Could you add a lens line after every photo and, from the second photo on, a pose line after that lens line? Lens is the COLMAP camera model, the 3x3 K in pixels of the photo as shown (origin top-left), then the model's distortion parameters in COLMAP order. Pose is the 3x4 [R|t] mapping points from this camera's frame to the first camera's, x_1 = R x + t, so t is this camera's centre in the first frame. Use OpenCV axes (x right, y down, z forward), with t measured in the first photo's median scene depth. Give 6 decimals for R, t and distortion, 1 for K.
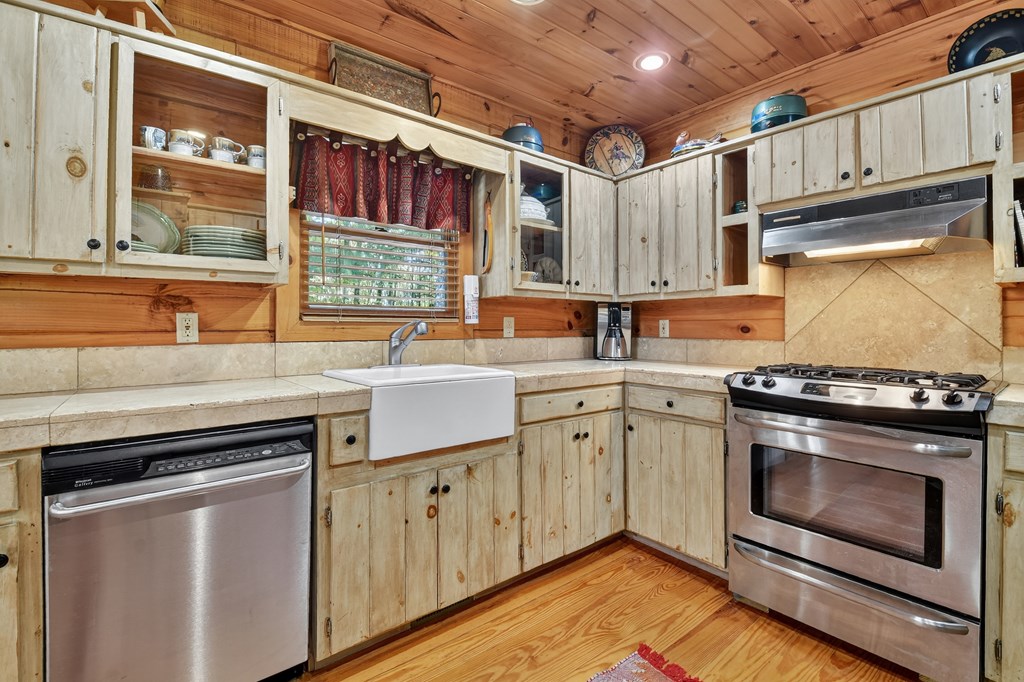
lens RADIAL K [[469.3, 0, 518.2], [0, 469.3, 324.5], [0, 0, 1]] dist [-0.003315, -0.000816]
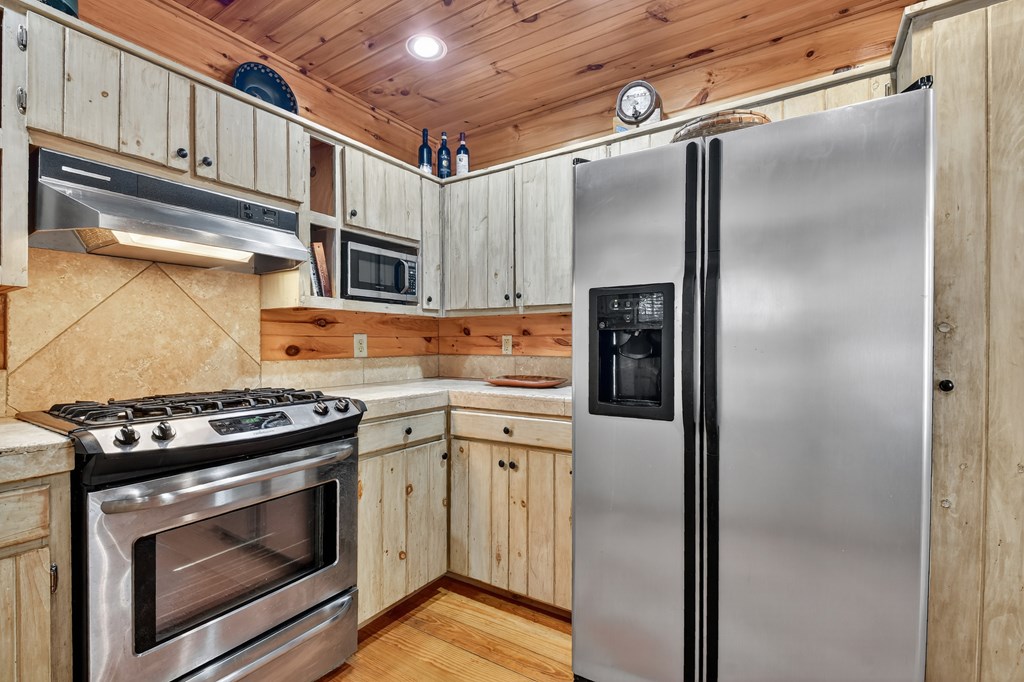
lens RADIAL K [[469.3, 0, 514.9], [0, 469.3, 339.6], [0, 0, 1]] dist [-0.003315, -0.000816]
pose [[-0.310585, 0.001372, 0.950545, -0.216147], [-0.006474, 0.999973, -0.003559, -0.005298], [-0.950524, -0.007259, -0.310567, 0.693393]]
